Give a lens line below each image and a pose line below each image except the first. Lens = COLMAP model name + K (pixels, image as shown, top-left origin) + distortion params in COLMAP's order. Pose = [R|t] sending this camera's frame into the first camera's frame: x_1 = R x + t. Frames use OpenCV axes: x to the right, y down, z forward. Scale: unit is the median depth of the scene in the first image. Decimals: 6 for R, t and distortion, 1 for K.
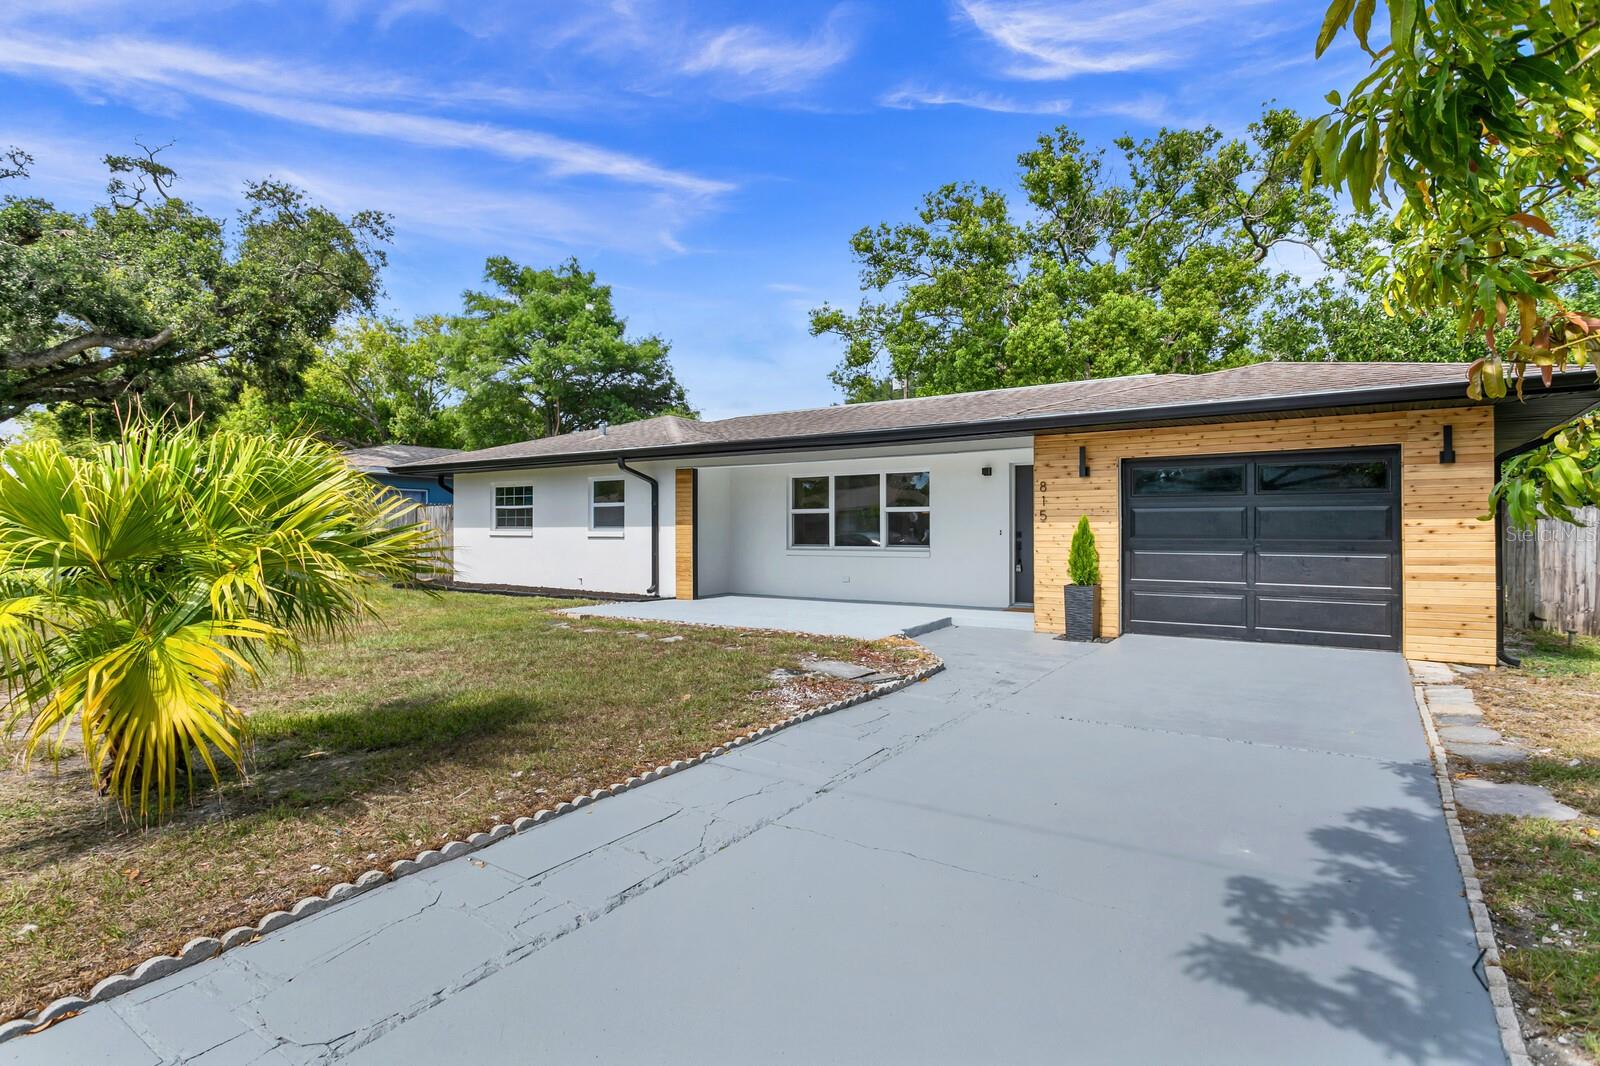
lens RADIAL K [[855.1, 0, 800.0], [0, 855.1, 533.0], [0, 0, 1]] dist [0.003668, 0.000425]
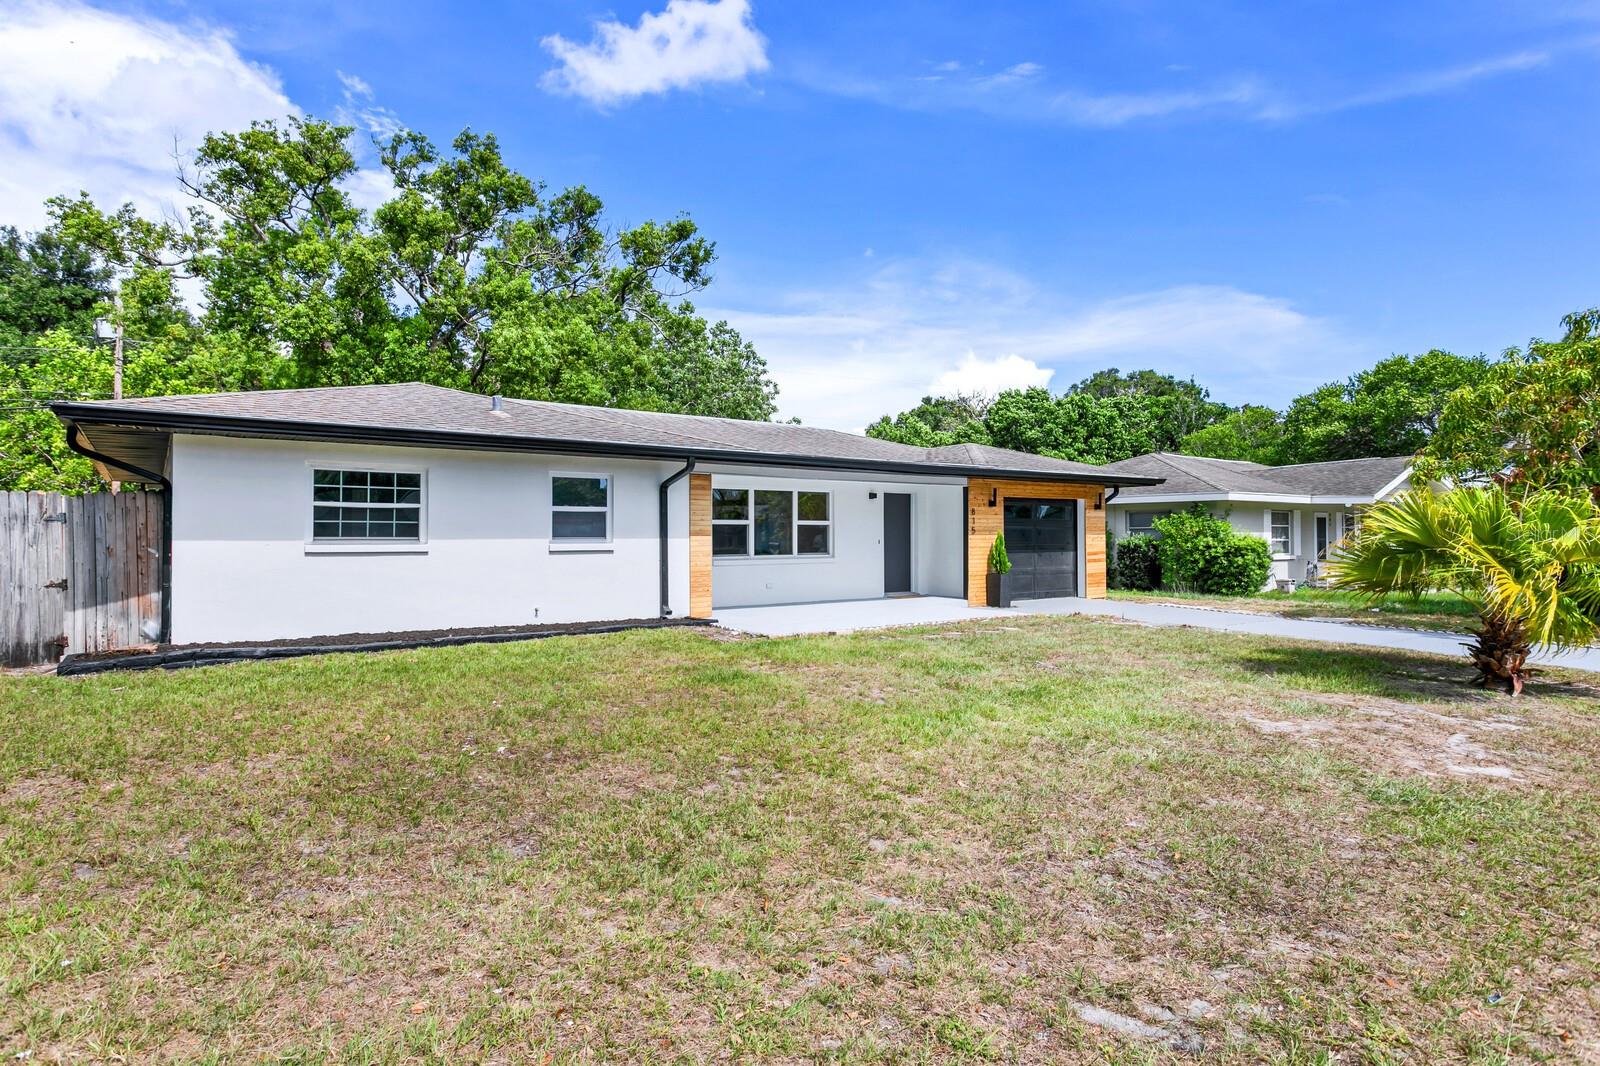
lens RADIAL K [[873.2, 0, 800.0], [0, 873.2, 533.0], [0, 0, 1]] dist [0.000498, 0.000217]
pose [[0.318985, 0.002195, 0.947757, -0.982200], [0.002689, 0.999991, -0.003221, -0.008853], [-0.947756, 0.003576, 0.318977, 0.598753]]
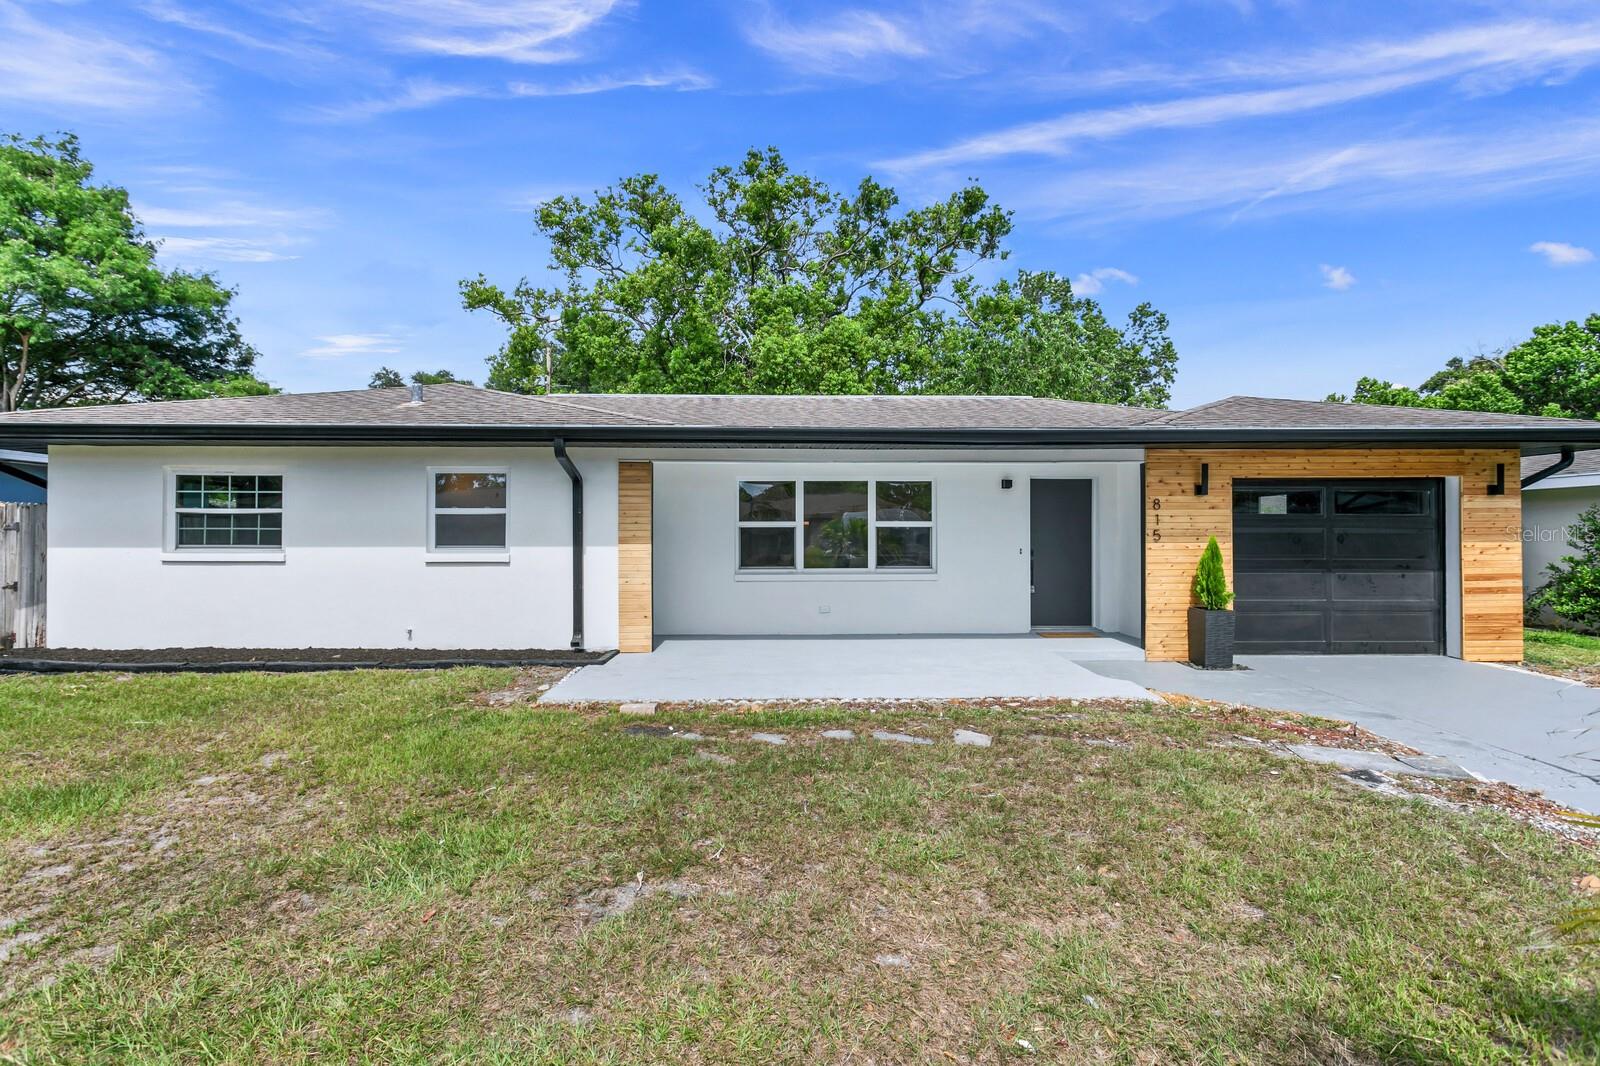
lens RADIAL K [[770.2, 0, 795.4], [0, 770.2, 531.5], [0, 0, 1]] dist [0.010690, 0.000032]
pose [[0.805198, 0.000387, 0.593006, -0.398640], [0.001371, 0.999996, -0.002514, -0.017317], [-0.593005, 0.002837, 0.805194, 0.420091]]
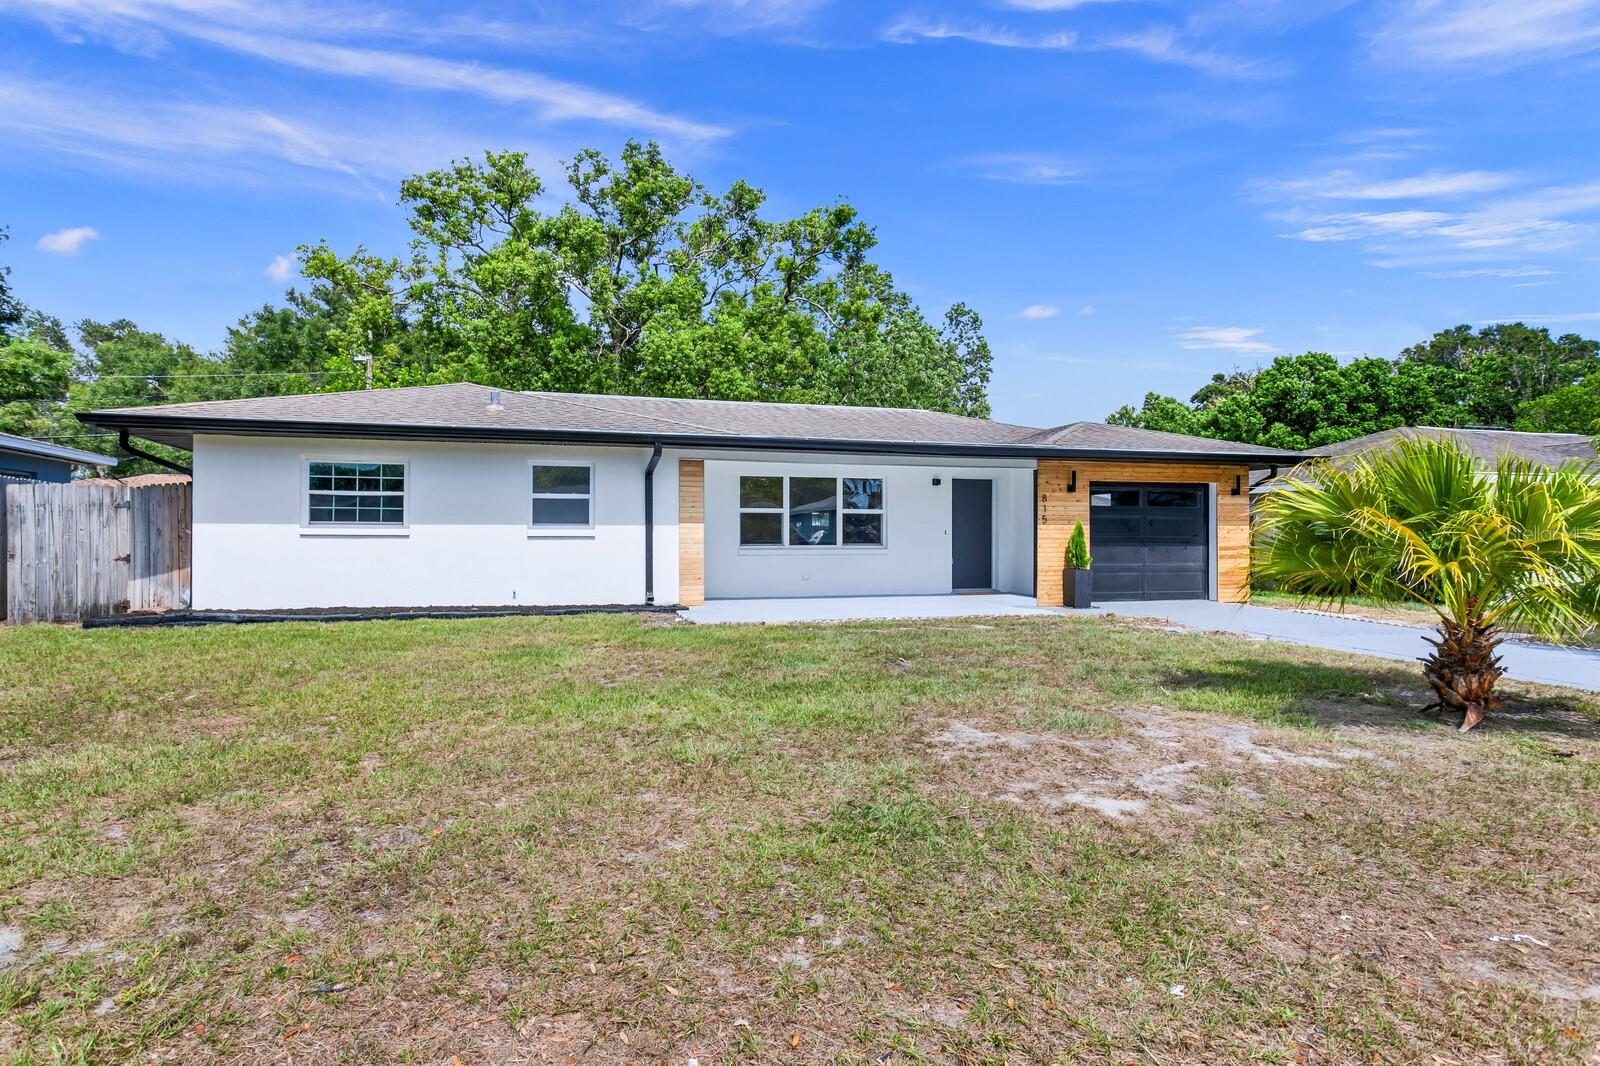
lens RADIAL K [[917.0, 0, 800.0], [0, 917.0, 533.0], [0, 0, 1]] dist [-0.002434, 0.000239]
pose [[0.612686, 0.002925, 0.790321, -0.828119], [-0.000956, 0.999995, -0.002959, 0.004314], [-0.790326, 0.001057, 0.612686, 0.314122]]
